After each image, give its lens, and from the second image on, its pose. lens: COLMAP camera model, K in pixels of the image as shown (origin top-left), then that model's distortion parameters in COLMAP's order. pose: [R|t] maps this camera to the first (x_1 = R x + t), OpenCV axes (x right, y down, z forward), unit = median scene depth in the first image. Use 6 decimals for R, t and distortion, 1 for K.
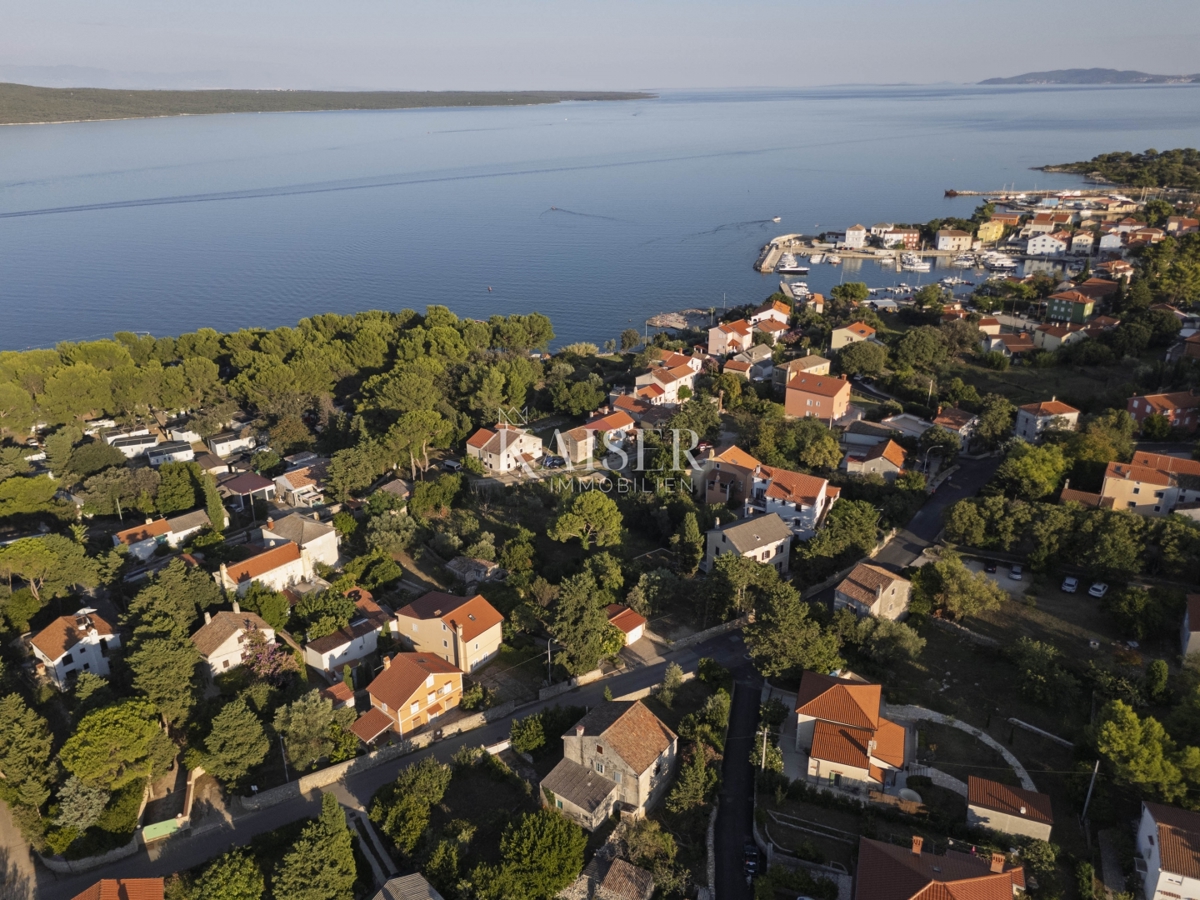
lens RADIAL K [[887.7, 0, 602.3], [0, 887.7, 453.9], [0, 0, 1]] dist [0.075211, -0.063221]
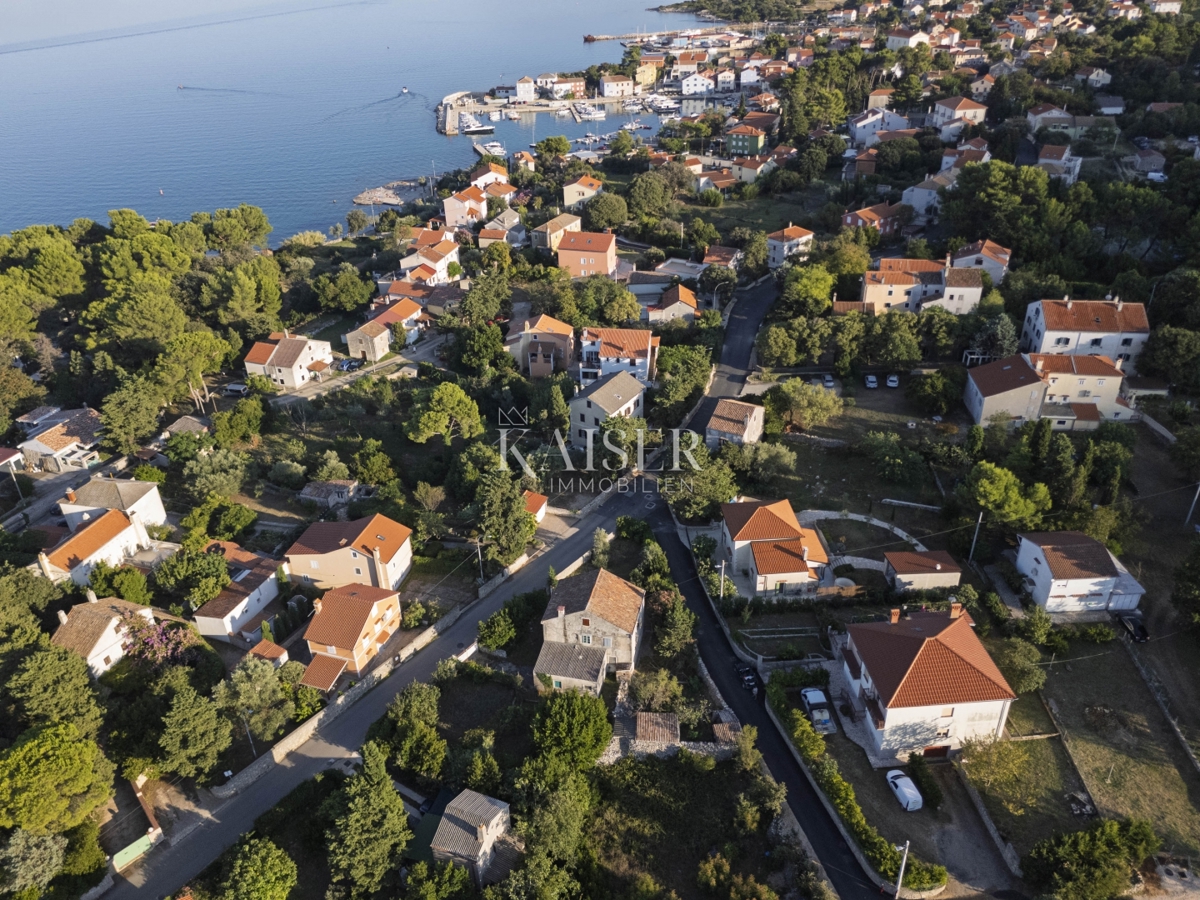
lens RADIAL K [[887.7, 0, 604.5], [0, 887.7, 445.9], [0, 0, 1]] dist [0.075211, -0.063221]
pose [[0.916408, -0.216830, 0.336424, -0.217604], [0.170463, 0.971940, 0.162093, -0.021723], [-0.362131, -0.091196, 0.927655, 0.050044]]
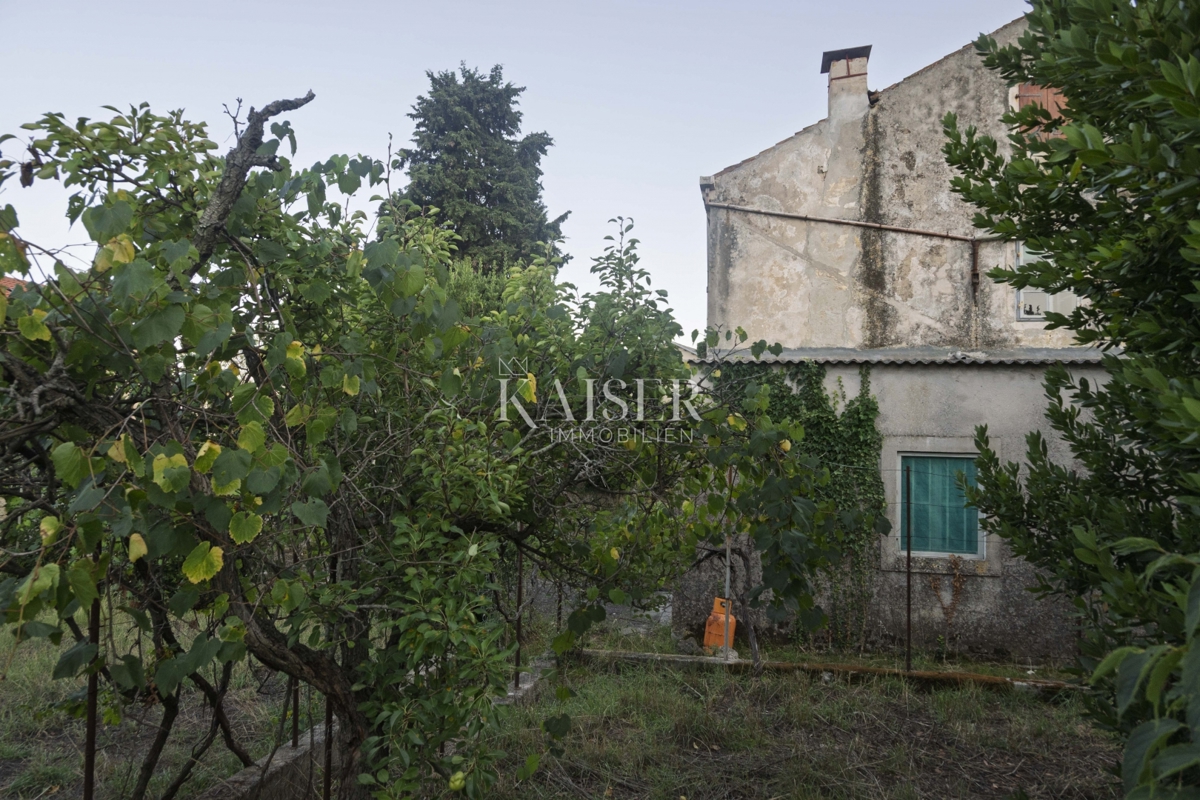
lens RADIAL K [[808.4, 0, 604.6], [0, 808.4, 403.2], [0, 0, 1]] dist [-0.009904, 0.001781]
pose [[0.905102, 0.053256, 0.421846, -0.089299], [0.134743, 0.905066, -0.403361, 0.317322], [-0.403280, 0.421924, 0.812001, 0.727489]]
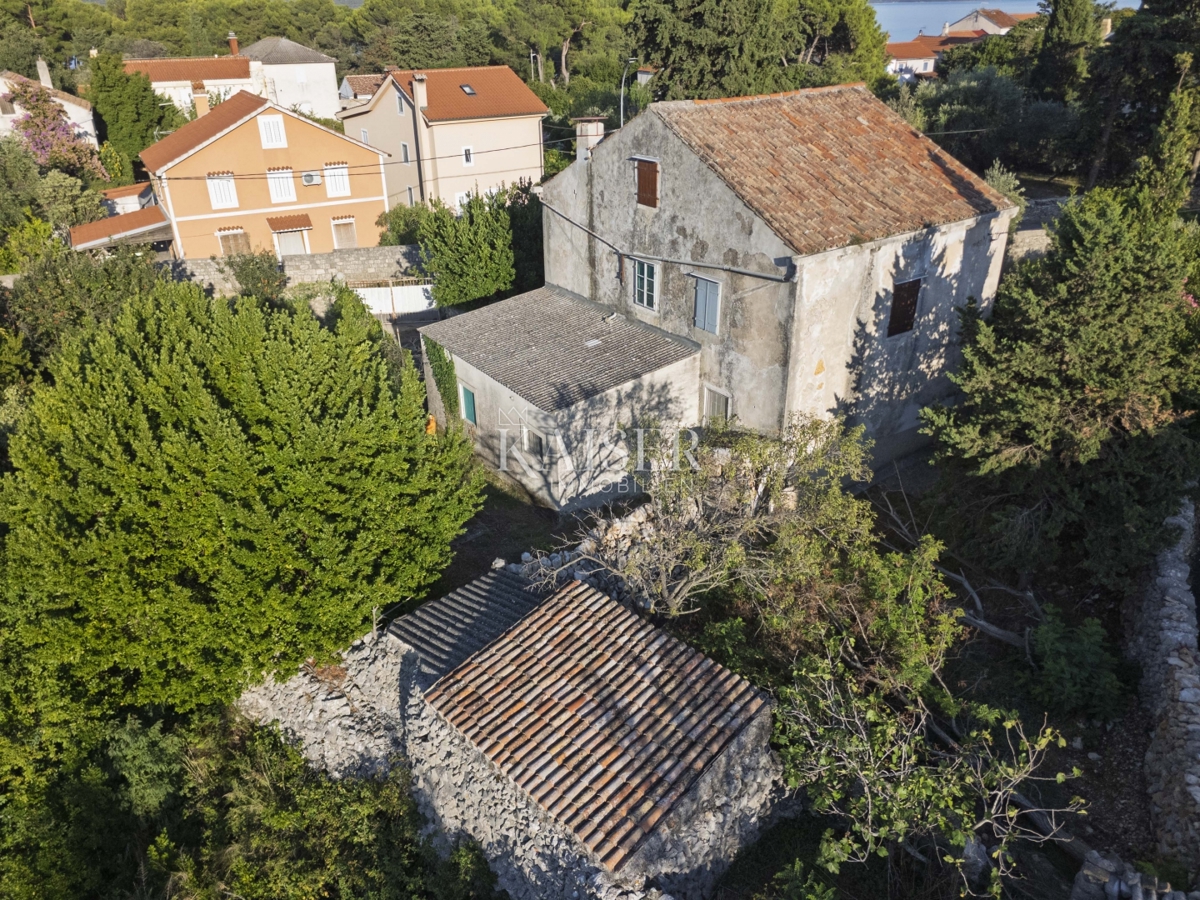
lens RADIAL K [[887.7, 0, 597.9], [0, 887.7, 450.8], [0, 0, 1]] dist [0.075211, -0.063221]
pose [[0.949372, 0.136853, -0.282781, 0.045181], [-0.116146, 0.989253, 0.088820, 0.291376], [0.291897, -0.051480, 0.955063, 0.597882]]
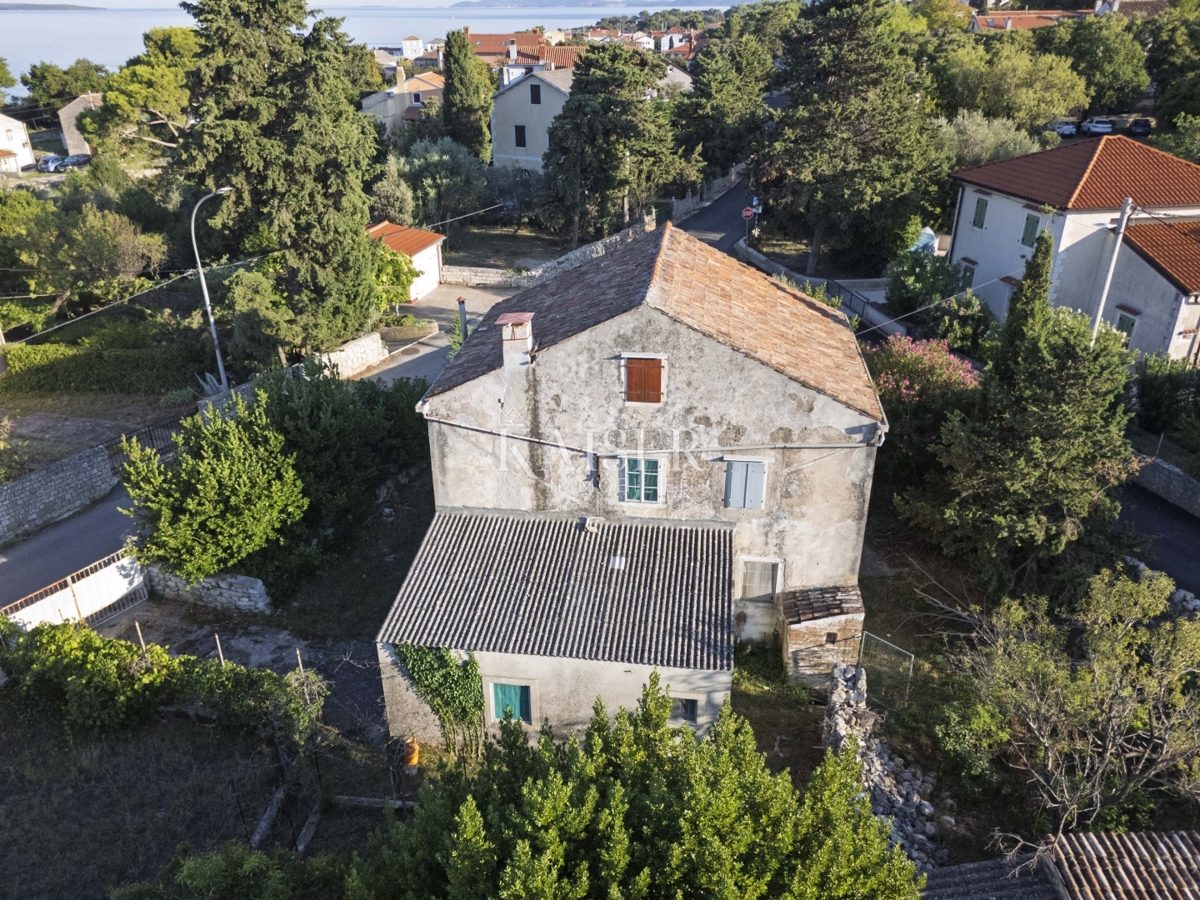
lens RADIAL K [[887.7, 0, 603.7], [0, 887.7, 443.7], [0, 0, 1]] dist [0.075211, -0.063221]
pose [[0.867567, -0.215485, 0.448212, -0.080753], [0.188408, 0.976486, 0.104774, 0.247323], [-0.460250, -0.006452, 0.887766, 0.634608]]
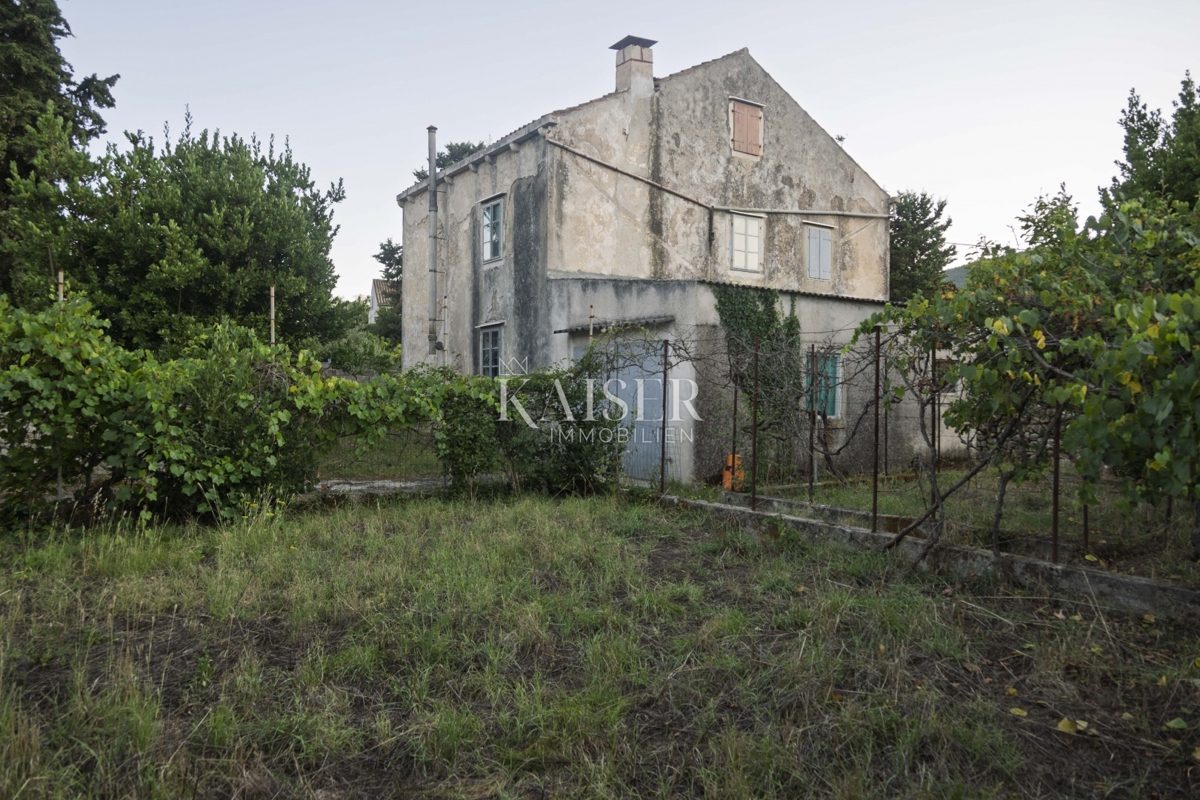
lens RADIAL K [[808.4, 0, 604.4], [0, 808.4, 398.2], [0, 0, 1]] dist [-0.009904, 0.001781]
pose [[0.319256, 0.001831, 0.947667, -0.144142], [0.352890, 0.927850, -0.120677, 0.306125], [-0.879514, 0.372949, 0.295576, 0.767777]]
